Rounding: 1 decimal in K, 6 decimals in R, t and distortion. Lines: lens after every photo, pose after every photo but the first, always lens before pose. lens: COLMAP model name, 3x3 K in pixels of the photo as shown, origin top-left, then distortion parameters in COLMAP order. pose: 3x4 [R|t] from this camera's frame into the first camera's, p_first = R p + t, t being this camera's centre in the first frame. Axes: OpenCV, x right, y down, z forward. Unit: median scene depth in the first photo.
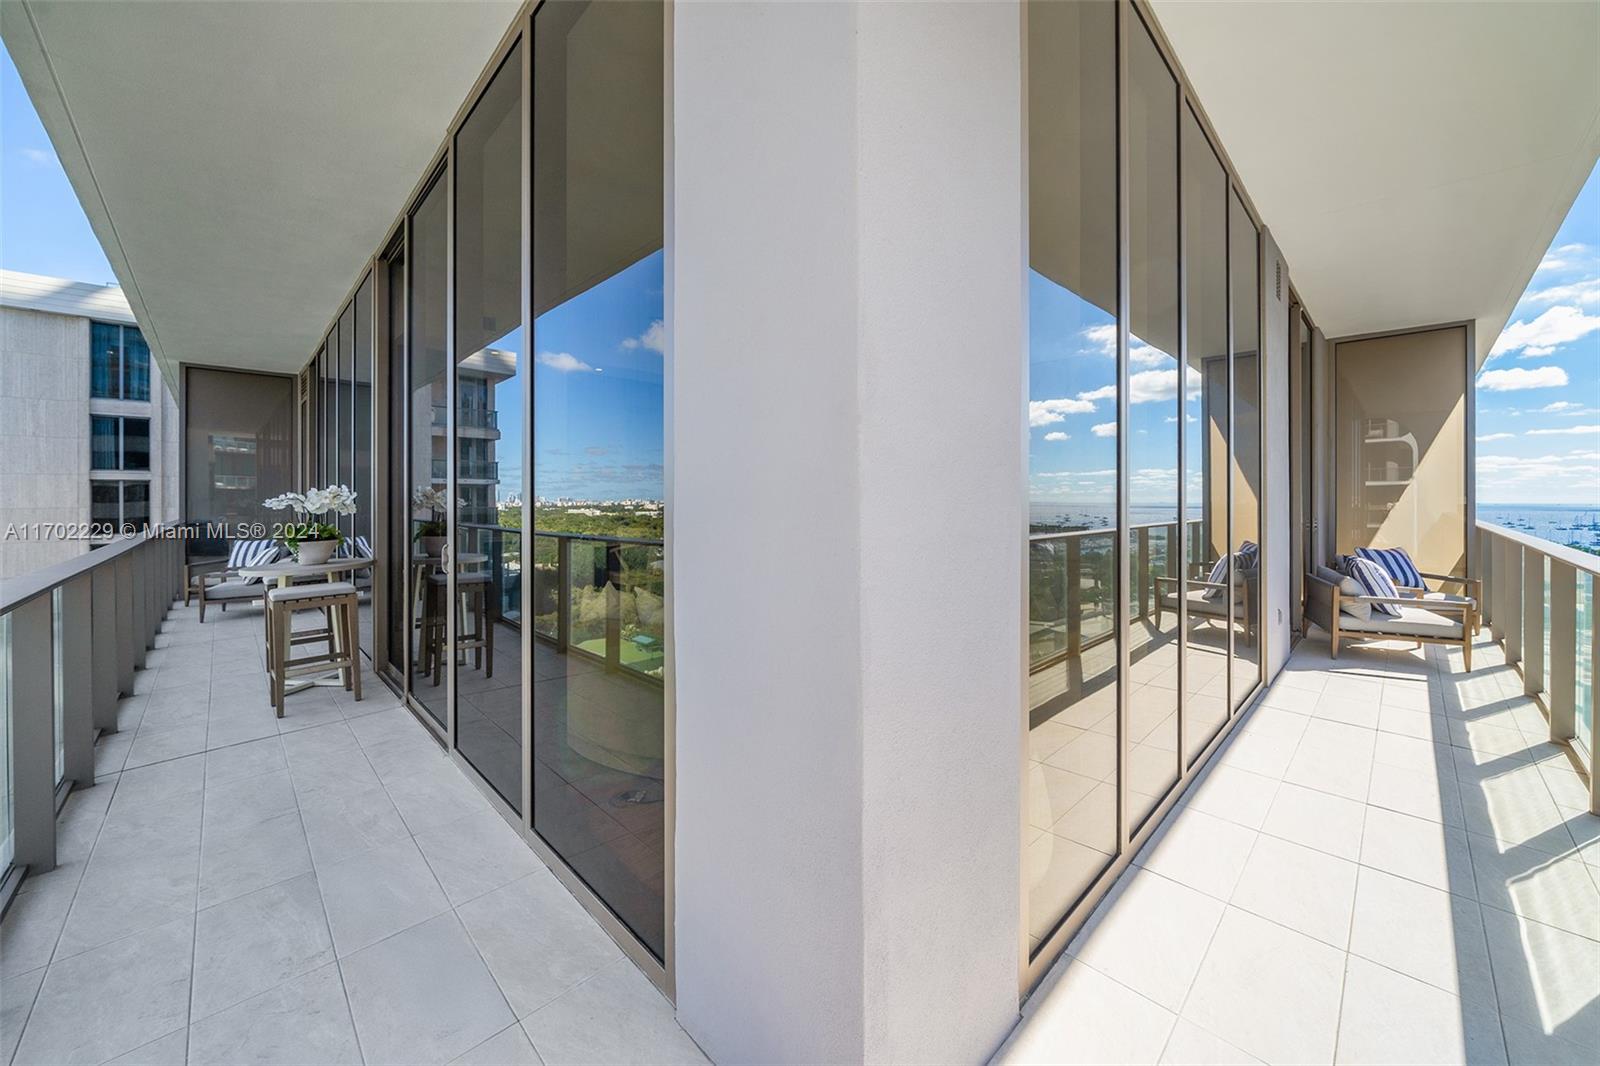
lens RADIAL K [[582.4, 0, 802.6], [0, 582.4, 499.0], [0, 0, 1]] dist [-0.000647, -0.000030]
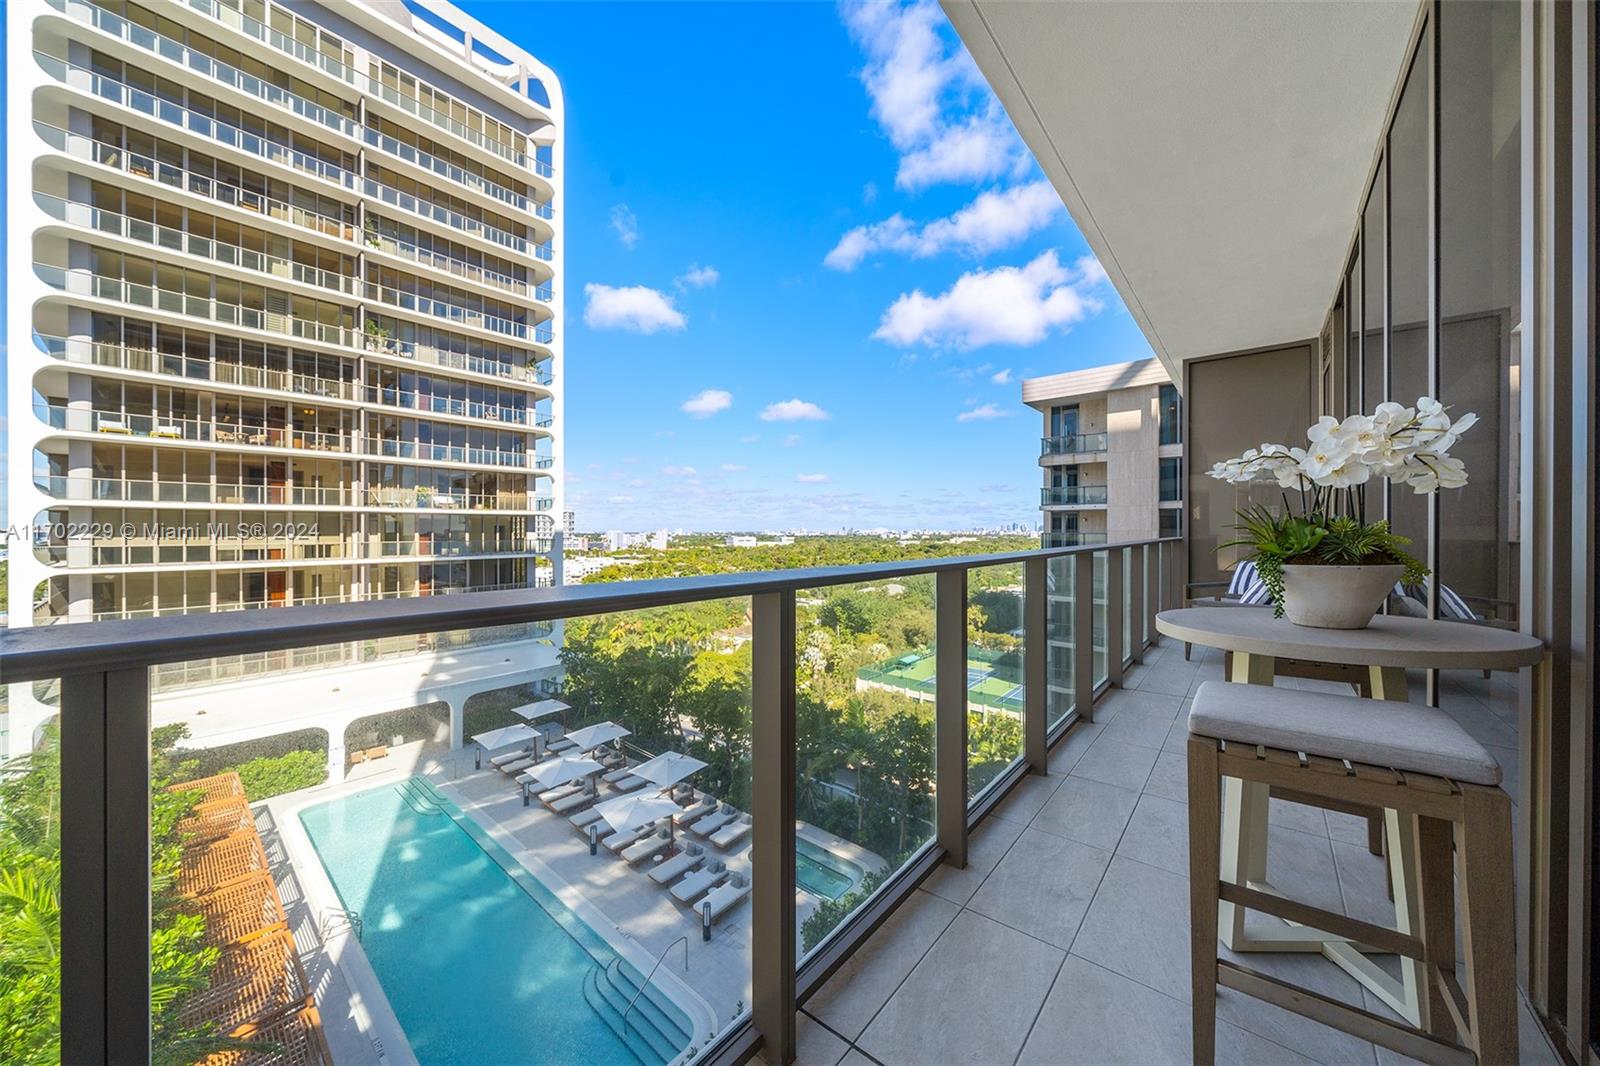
lens RADIAL K [[554.0, 0, 791.5], [0, 554.0, 525.8], [0, 0, 1]] dist [-0.001425, -0.000086]
pose [[0.084045, -0.003935, -0.996454, -0.494059], [0.002704, 0.999989, -0.003721, 0.046748], [0.996458, -0.002381, 0.084054, 0.601276]]
